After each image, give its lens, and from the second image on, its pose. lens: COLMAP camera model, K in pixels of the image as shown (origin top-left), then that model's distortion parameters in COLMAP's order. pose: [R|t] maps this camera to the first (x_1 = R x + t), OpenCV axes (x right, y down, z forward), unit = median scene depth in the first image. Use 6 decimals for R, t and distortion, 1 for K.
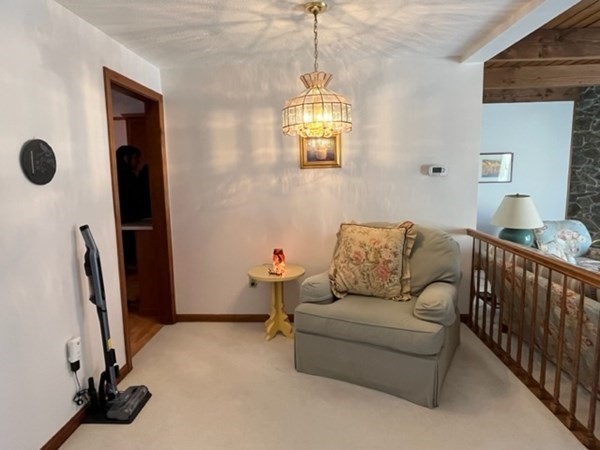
lens RADIAL K [[380.1, 0, 298.4], [0, 380.1, 225.1], [0, 0, 1]] dist [-0.008885, -0.001617]
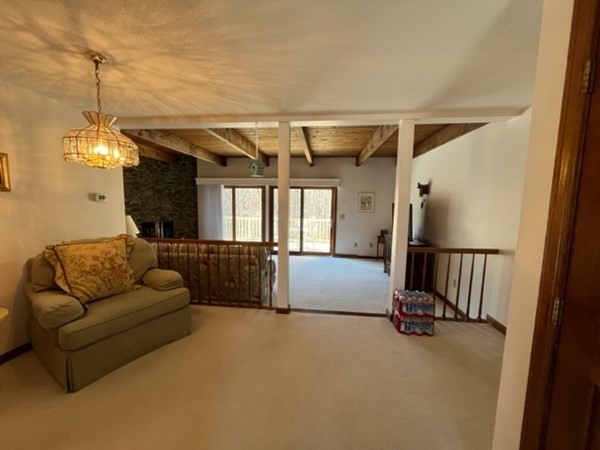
lens RADIAL K [[241.6, 0, 298.4], [0, 241.6, 225.4], [0, 0, 1]] dist [0.000175, 0.000504]
pose [[0.047002, -0.081519, 0.995563, -0.566756], [0.120695, 0.989826, 0.075351, -0.030912], [-0.991576, 0.116618, 0.056363, 0.312020]]
